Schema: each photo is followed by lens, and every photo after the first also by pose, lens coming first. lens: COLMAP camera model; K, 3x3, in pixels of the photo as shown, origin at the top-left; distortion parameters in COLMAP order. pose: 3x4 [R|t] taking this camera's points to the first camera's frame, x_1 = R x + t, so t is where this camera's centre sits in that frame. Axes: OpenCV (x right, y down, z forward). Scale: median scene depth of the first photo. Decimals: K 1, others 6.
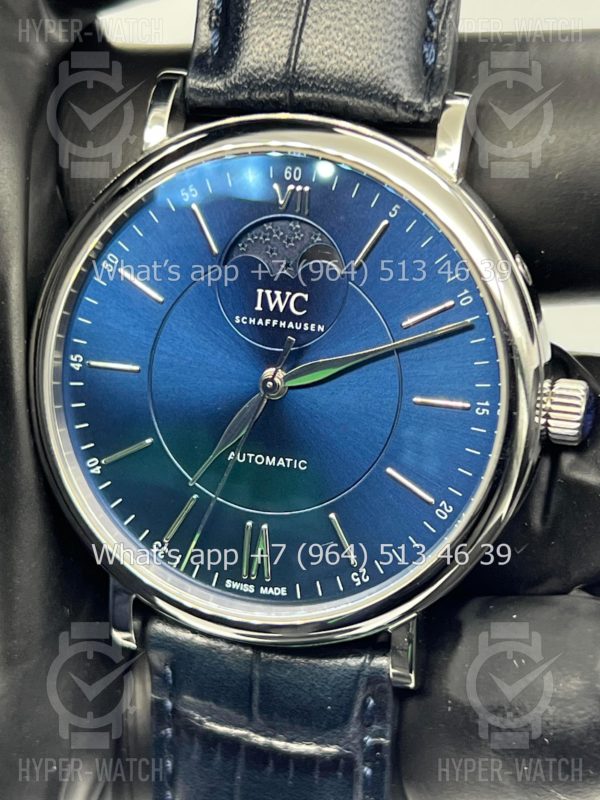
lens RADIAL K [[1890.5, 0, 296.4], [0, 1890.5, 397.1], [0, 0, 1]] dist [0.234719, 0.000000]
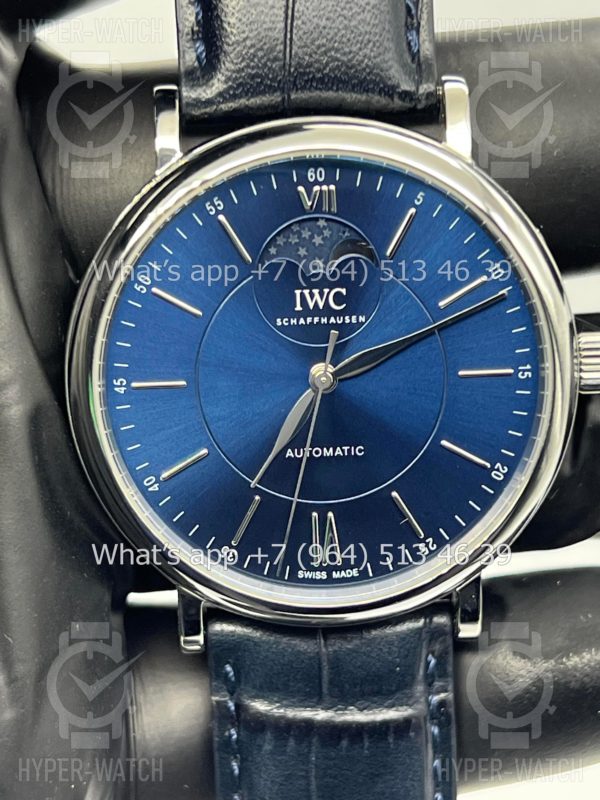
lens RADIAL K [[1890.5, 0, 292.2], [0, 1890.5, 416.4], [0, 0, 1]] dist [0.234719, 0.000000]
pose [[0.957784, -0.156970, 0.240855, -0.280771], [0.144477, 0.987114, 0.068795, -0.060112], [-0.248550, -0.031093, 0.968120, -0.002239]]
